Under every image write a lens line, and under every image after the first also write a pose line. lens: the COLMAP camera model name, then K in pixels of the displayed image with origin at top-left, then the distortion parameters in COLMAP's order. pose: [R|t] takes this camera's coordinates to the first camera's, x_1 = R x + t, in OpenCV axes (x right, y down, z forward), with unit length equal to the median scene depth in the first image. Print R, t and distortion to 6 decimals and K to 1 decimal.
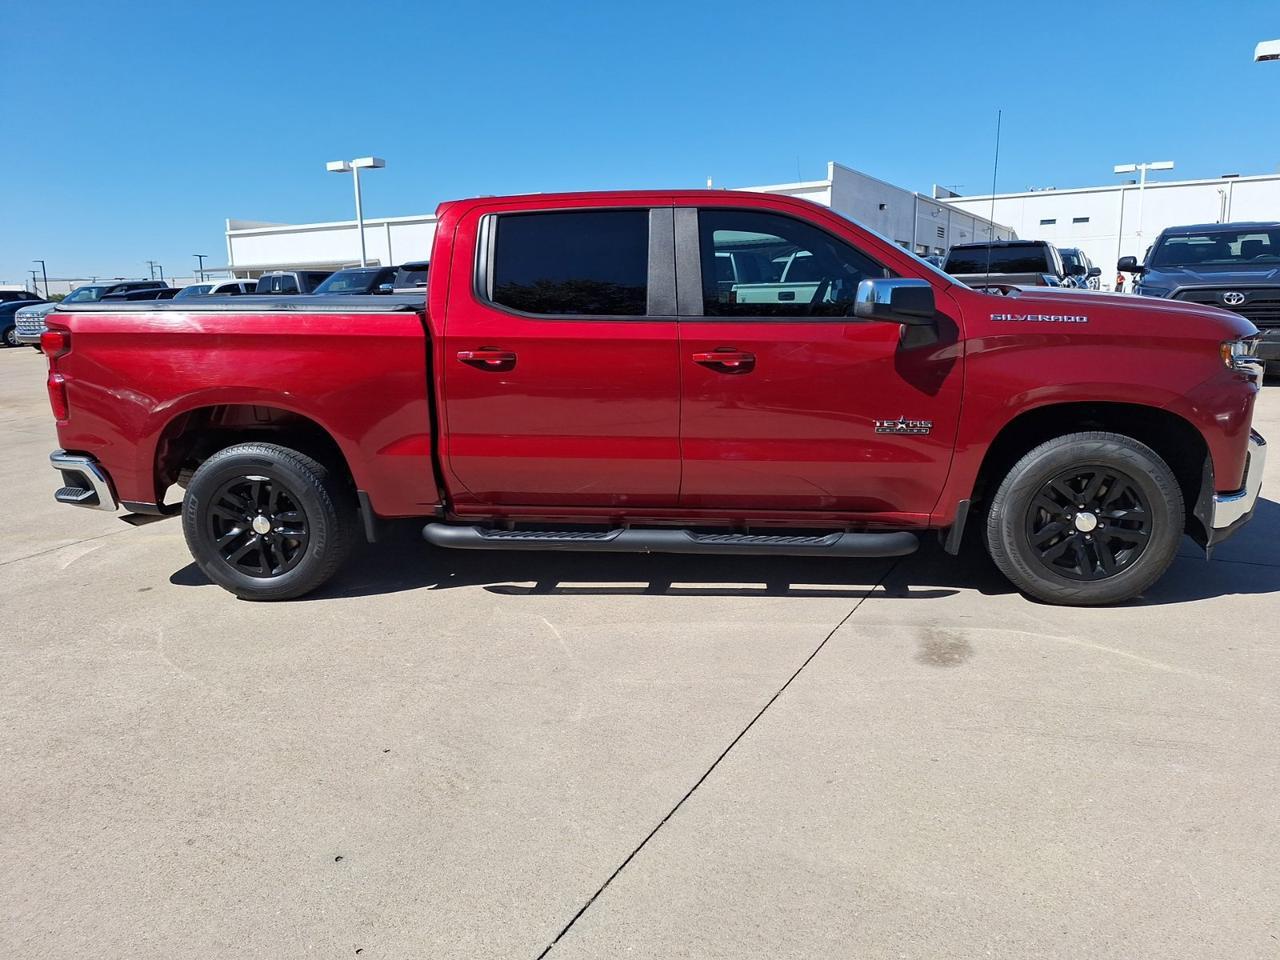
lens RADIAL K [[878.3, 0, 641.3], [0, 878.3, 502.2], [0, 0, 1]] dist [0.057983, -0.026862]
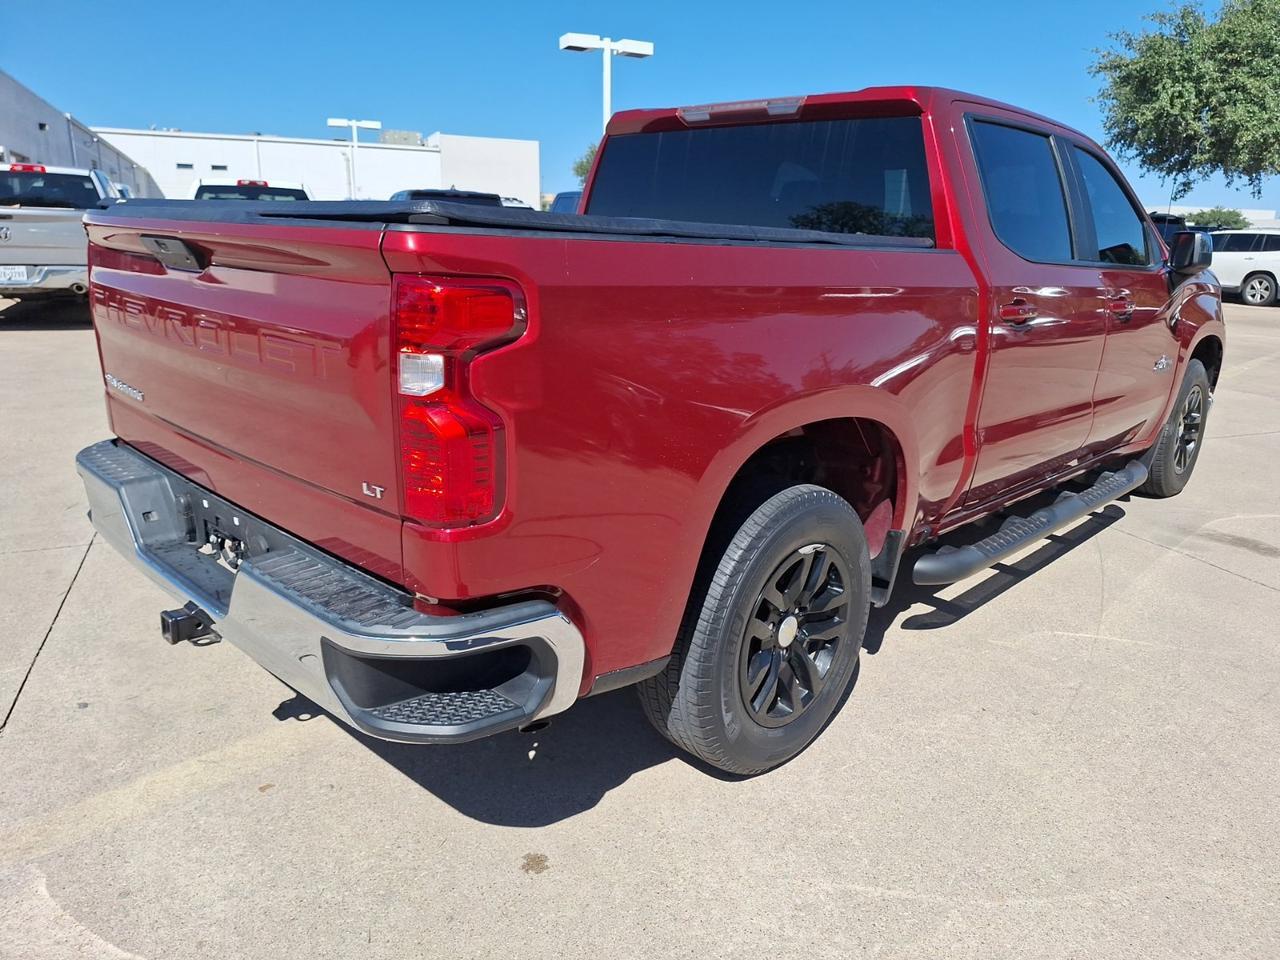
lens RADIAL K [[926.7, 0, 640.0], [0, 926.7, 480.0], [0, 0, 1]] dist [-0.004962, -0.001958]
pose [[0.602489, -0.169901, 0.779833, -0.237093], [0.154295, 0.983442, 0.095055, -0.035340], [-0.783071, 0.063055, 0.618728, 0.181733]]
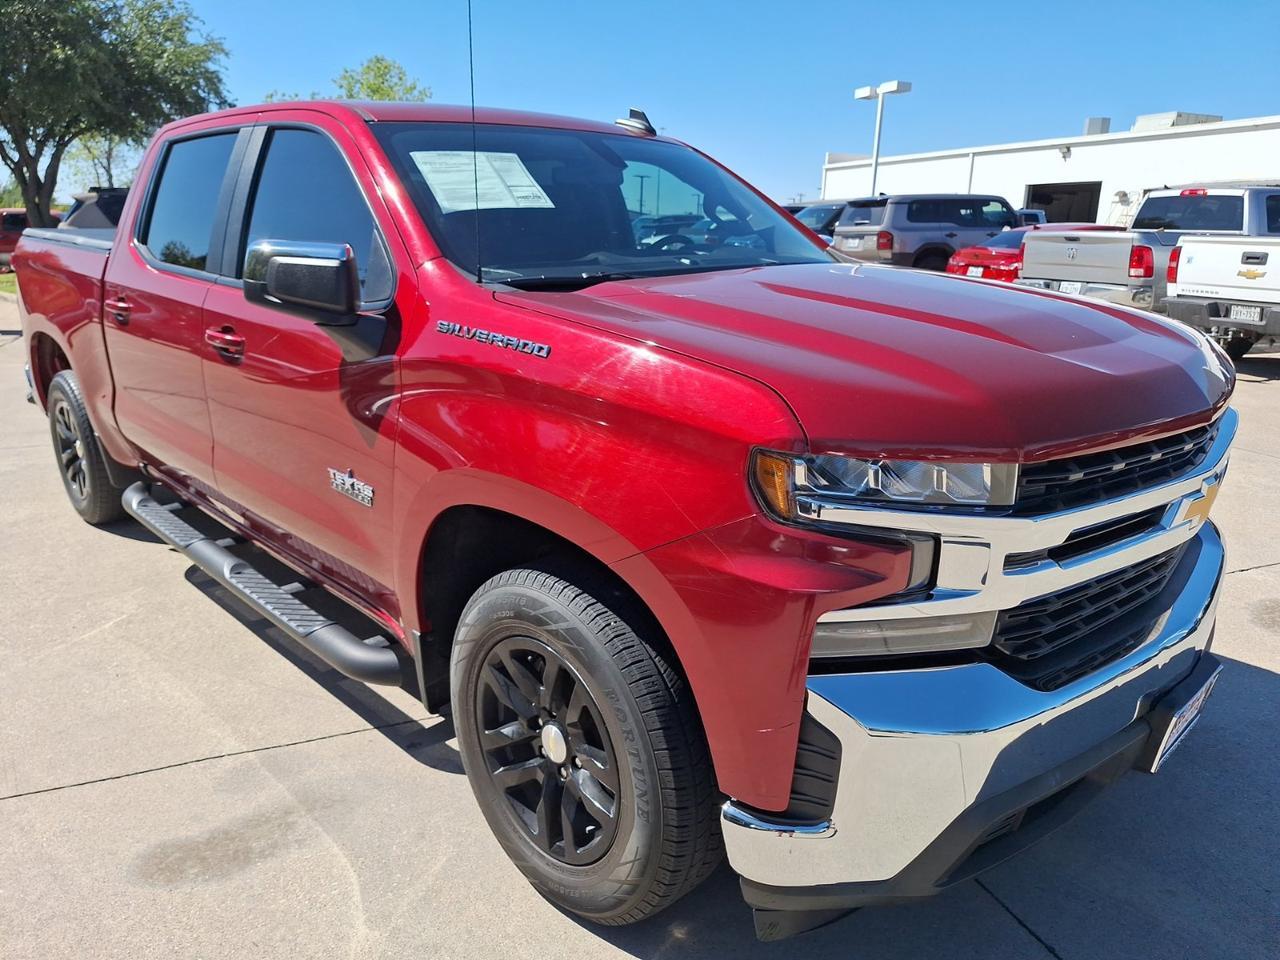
lens RADIAL K [[907.6, 0, 639.9], [0, 907.6, 498.7], [0, 0, 1]] dist [0.009236, 0.002770]
pose [[0.770103, 0.219320, -0.599033, 0.189009], [-0.184682, 0.975479, 0.119723, -0.043248], [0.610601, 0.018431, 0.791724, 0.141762]]
